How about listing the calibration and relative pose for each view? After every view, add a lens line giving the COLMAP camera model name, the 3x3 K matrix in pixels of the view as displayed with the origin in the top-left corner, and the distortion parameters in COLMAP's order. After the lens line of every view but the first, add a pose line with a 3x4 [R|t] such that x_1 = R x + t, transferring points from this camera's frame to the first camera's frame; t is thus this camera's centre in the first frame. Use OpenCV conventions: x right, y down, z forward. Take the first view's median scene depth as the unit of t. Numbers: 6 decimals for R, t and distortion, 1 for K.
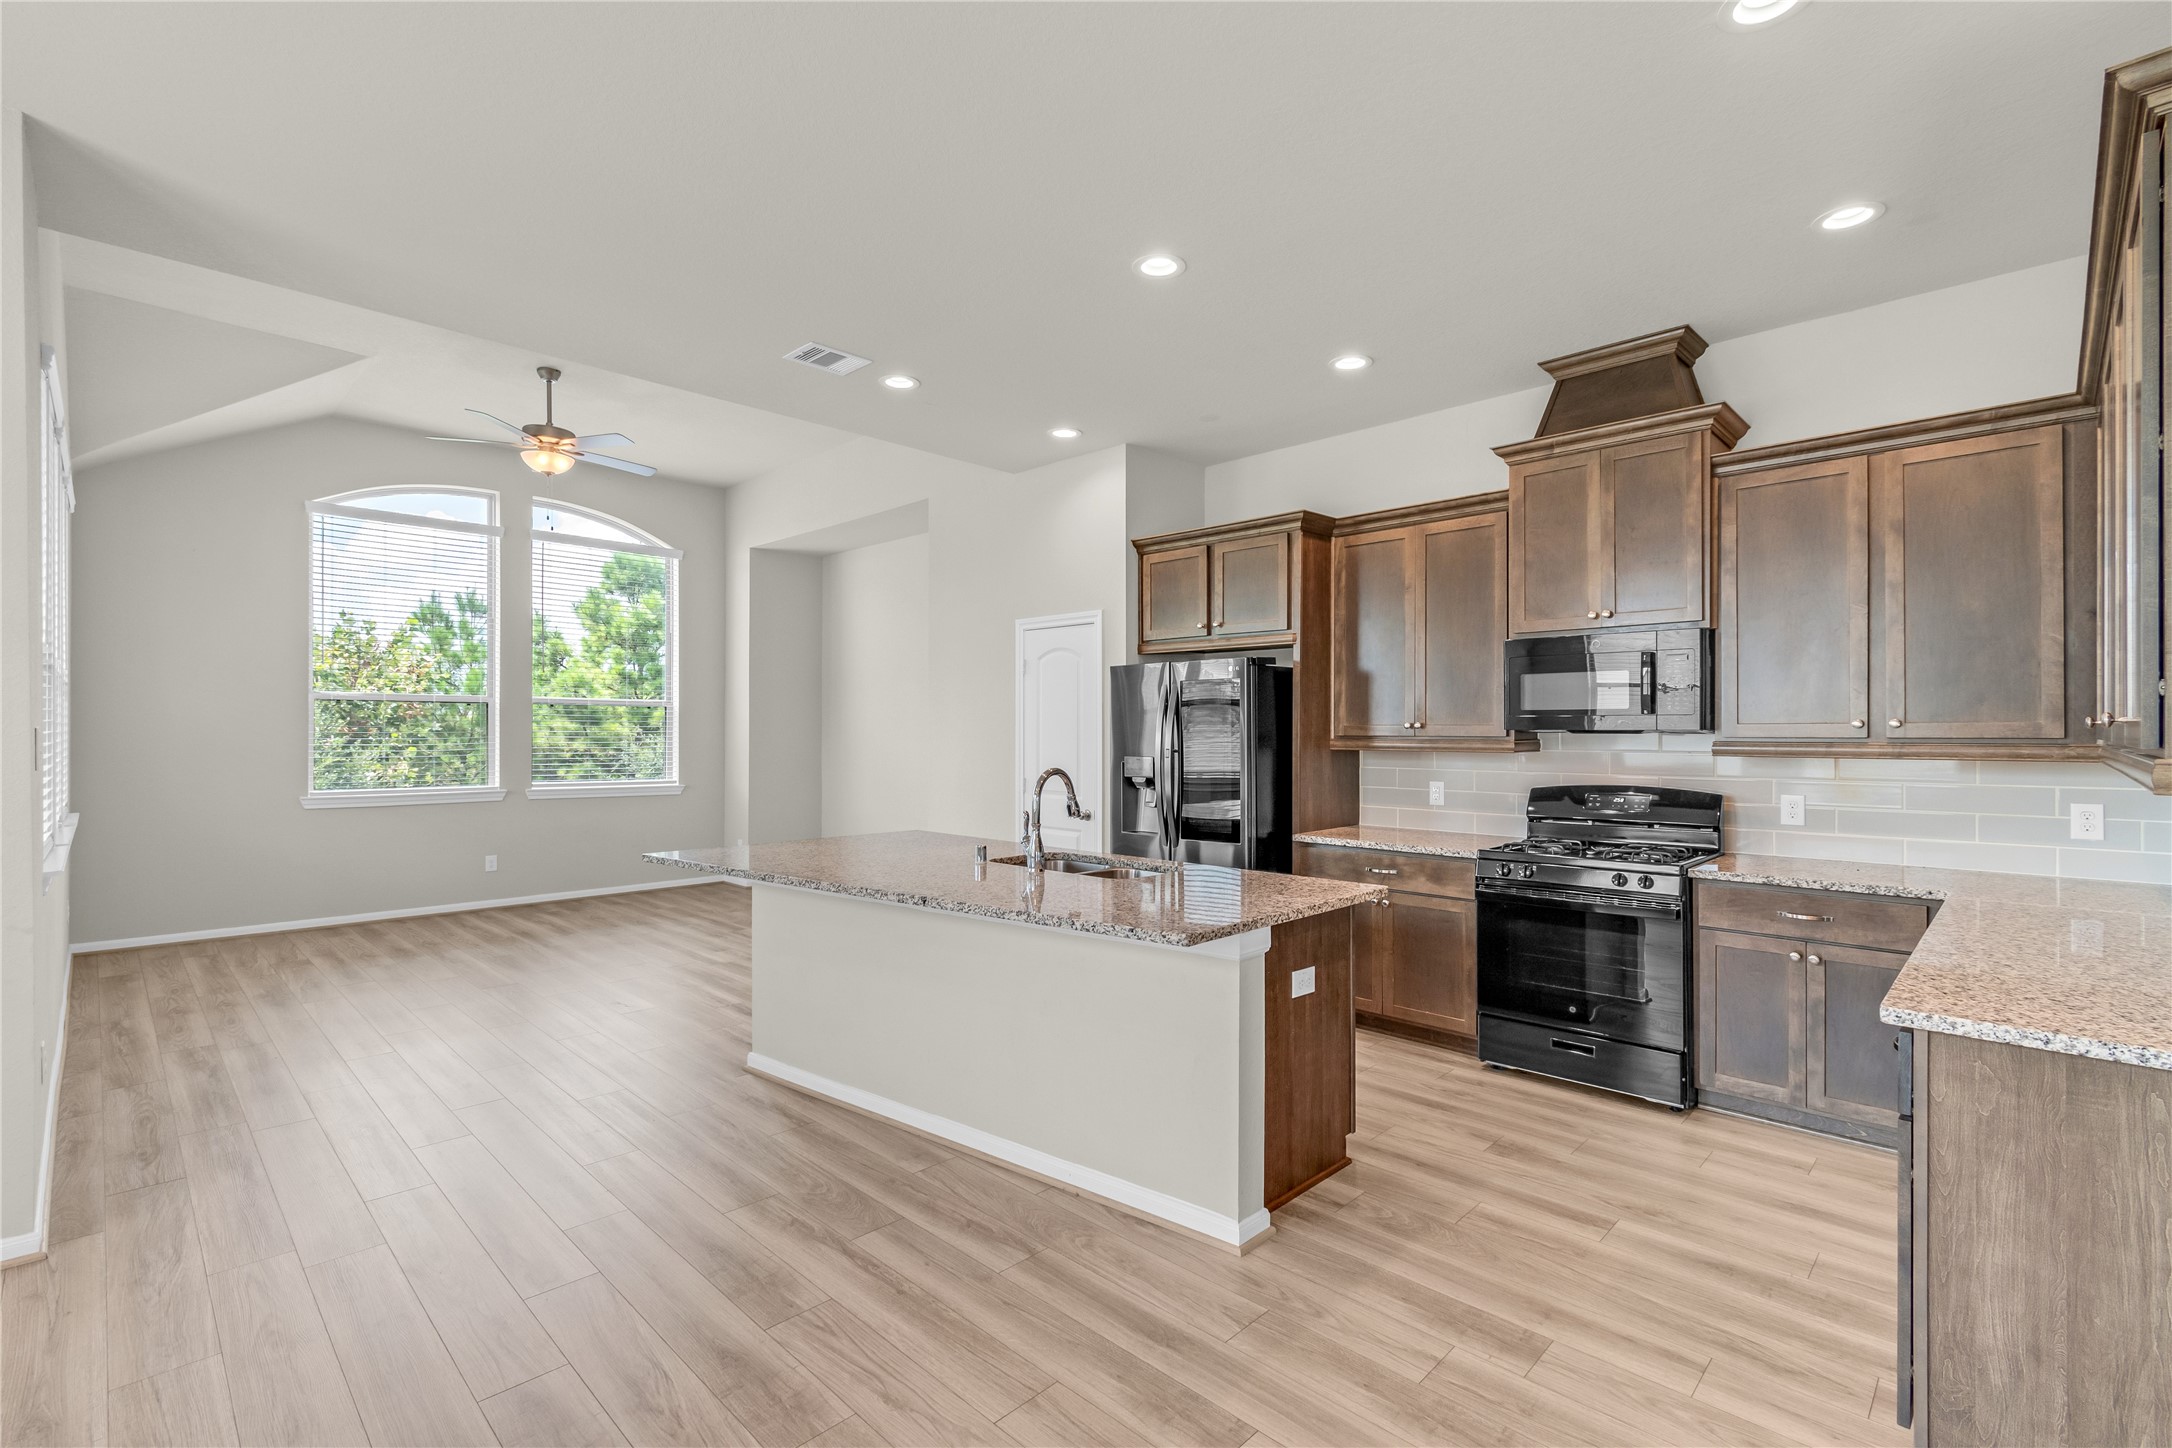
lens RADIAL K [[963.1, 0, 1087.2], [0, 963.1, 731.0], [0, 0, 1]] dist [0.003549, -0.001845]
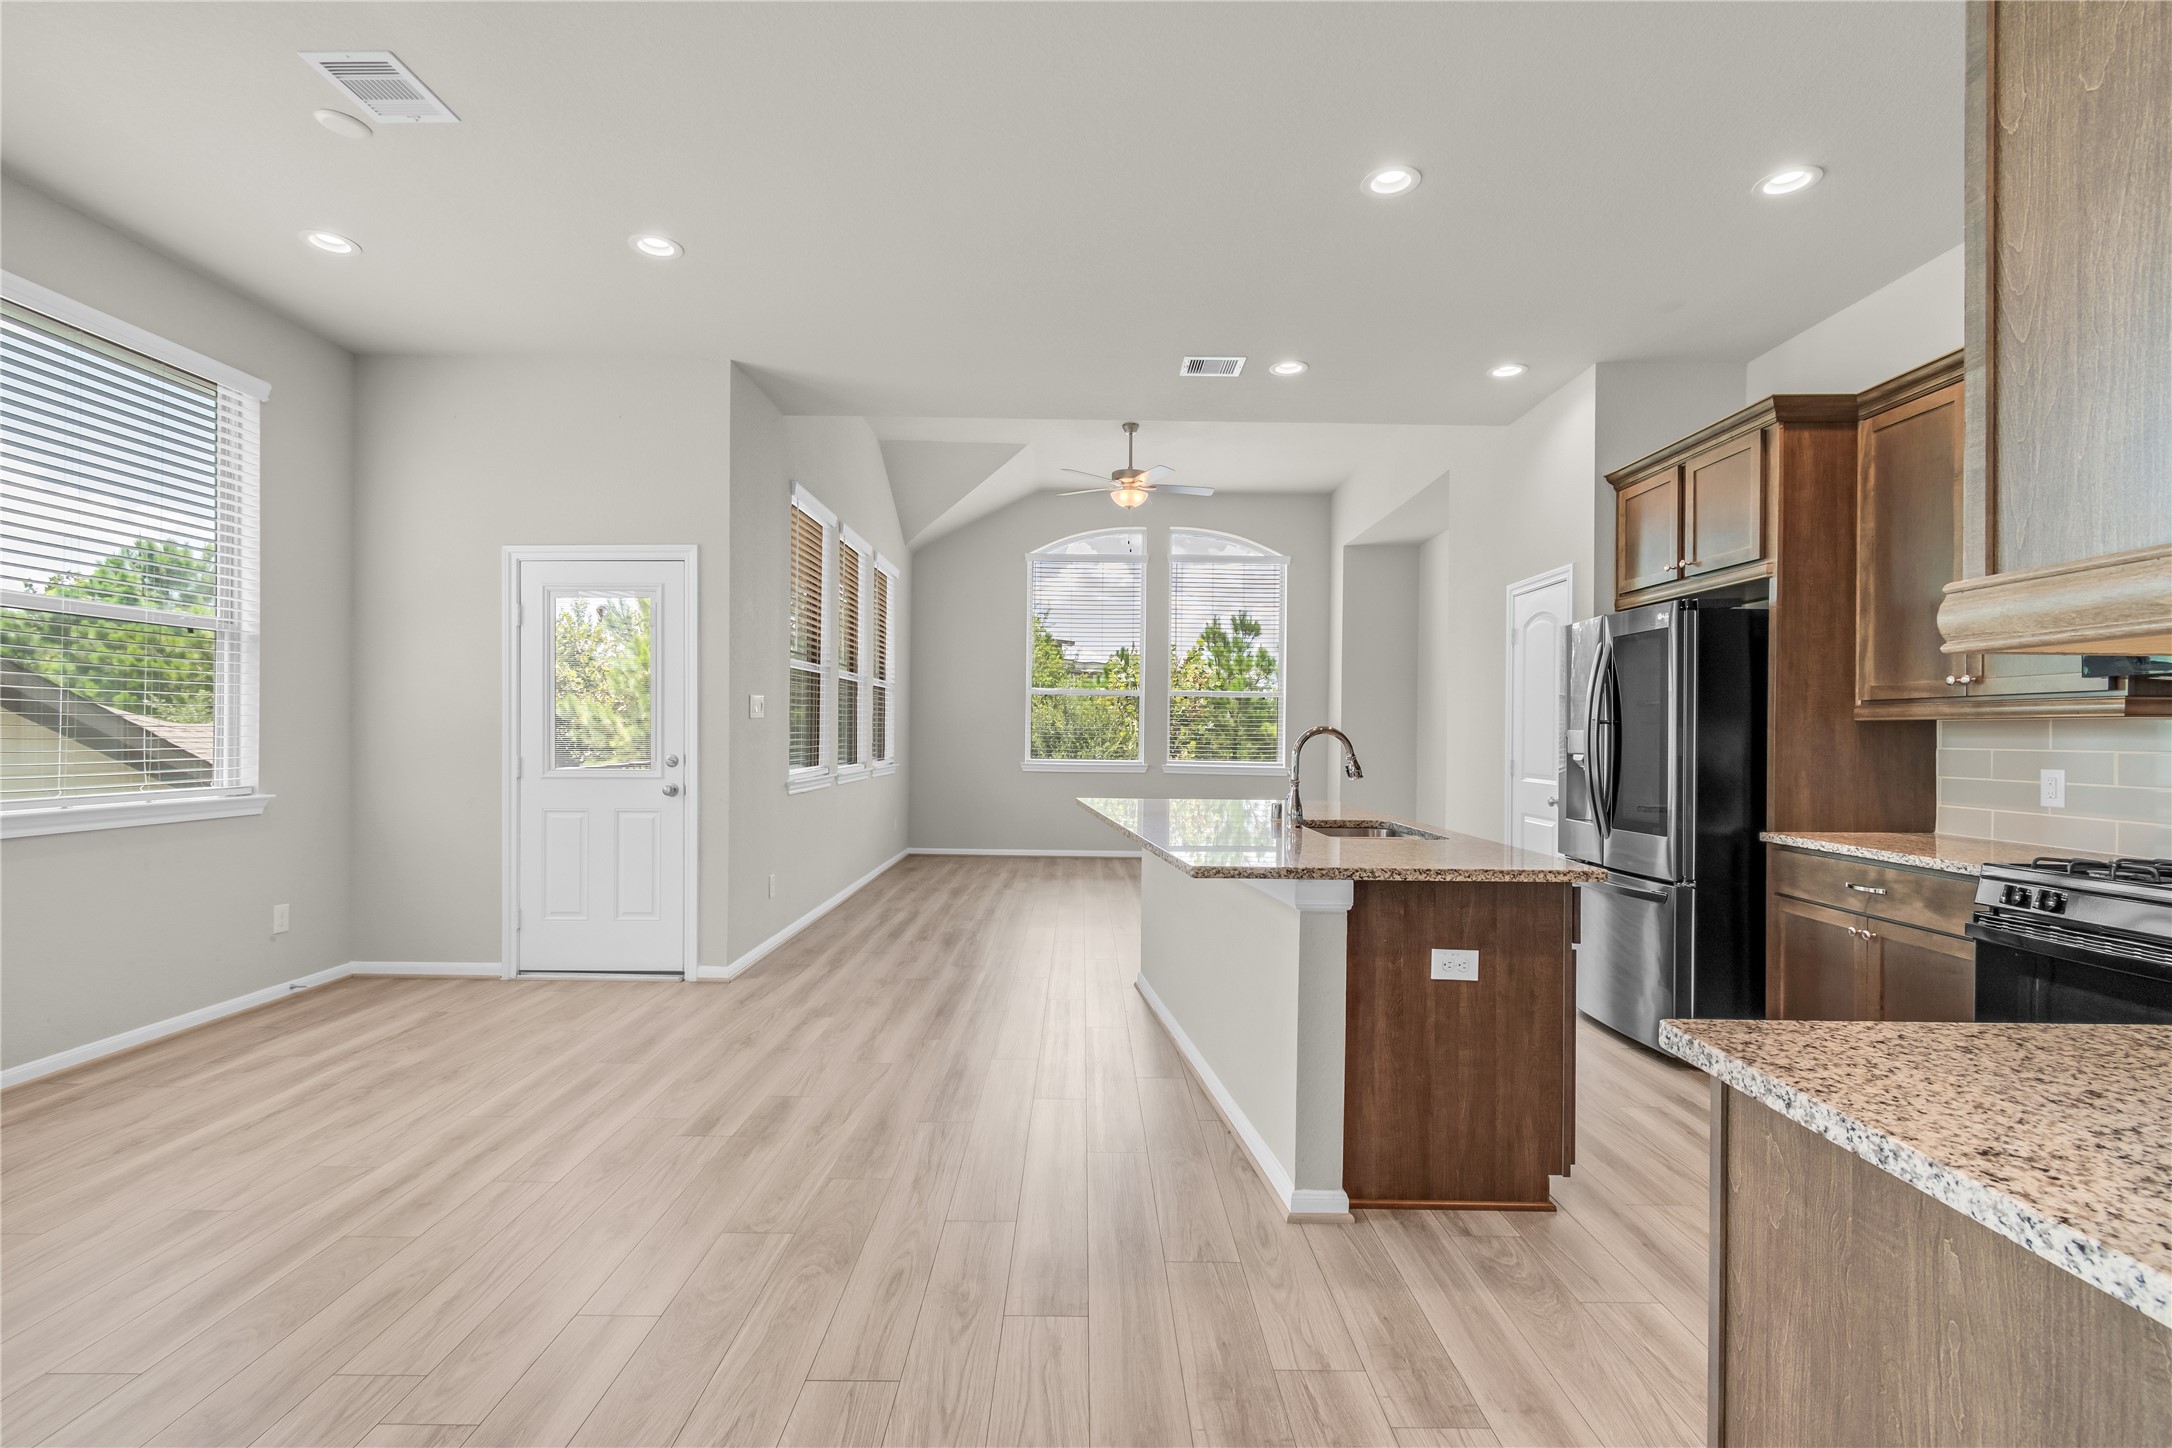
lens RADIAL K [[963.1, 0, 1088.2], [0, 963.1, 730.4], [0, 0, 1]] dist [0.003549, -0.001845]
pose [[0.701500, 0.004212, -0.712657, 0.436156], [-0.010345, 0.999937, -0.004273, 0.042739], [0.712594, 0.010370, 0.701500, 0.119638]]
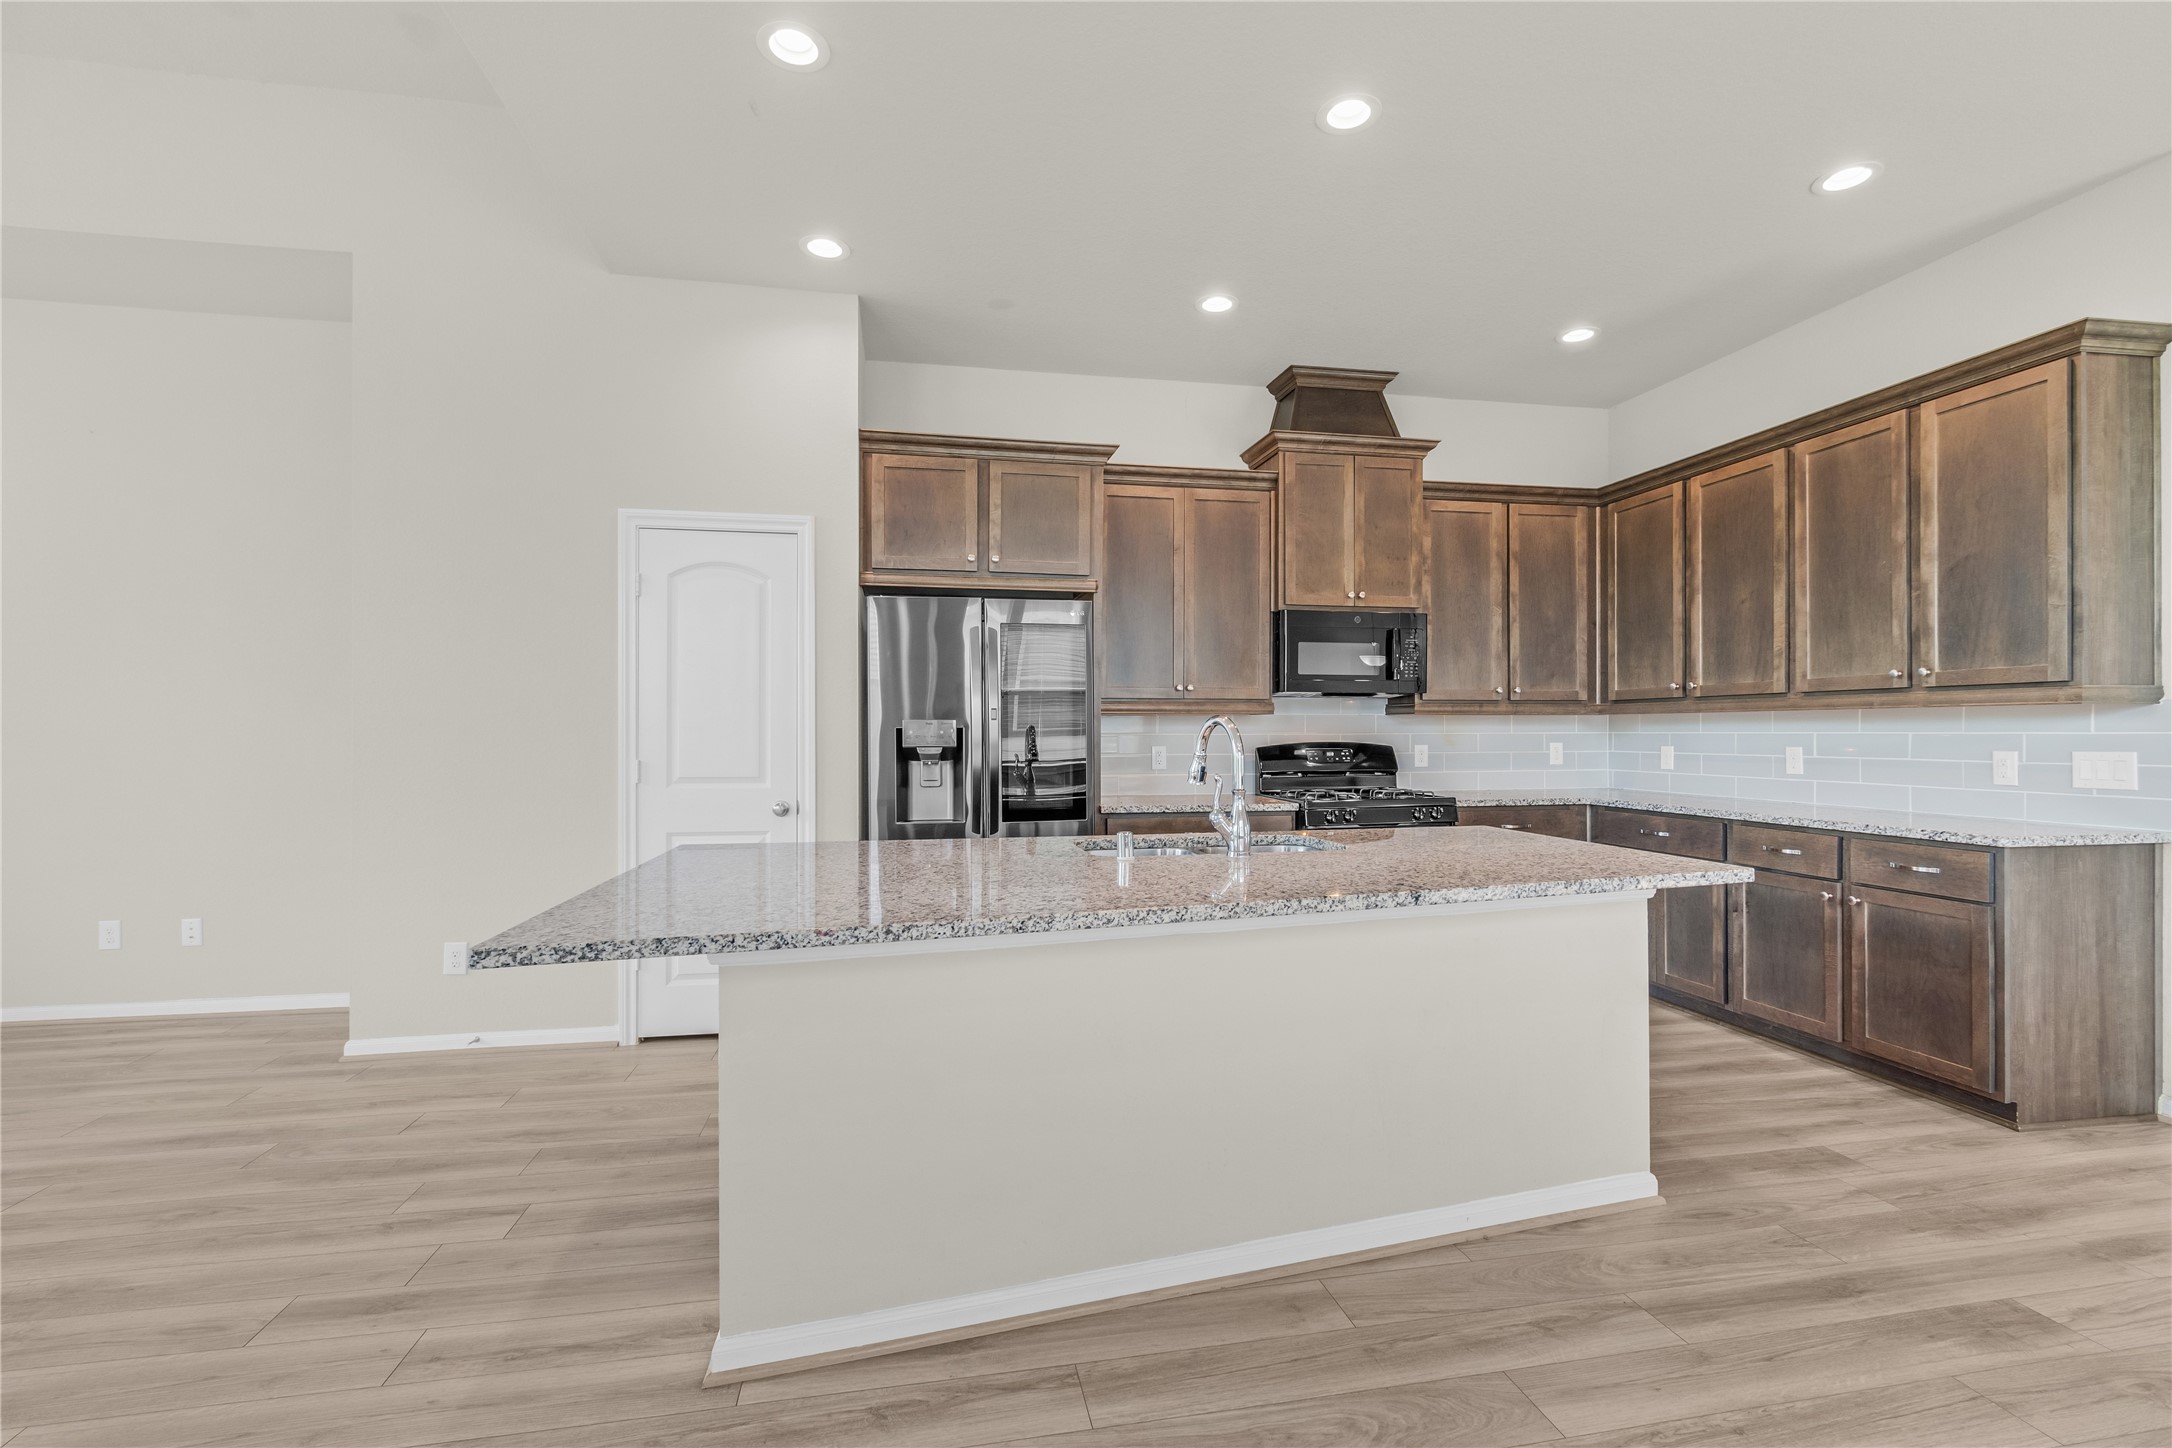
lens RADIAL K [[963.1, 0, 1084.6], [0, 963.1, 730.1], [0, 0, 1]] dist [0.003549, -0.001845]
pose [[0.571063, -0.000579, 0.820906, -0.608764], [0.001825, 0.999998, -0.000564, 0.043064], [-0.820904, 0.001820, 0.571063, 0.580038]]
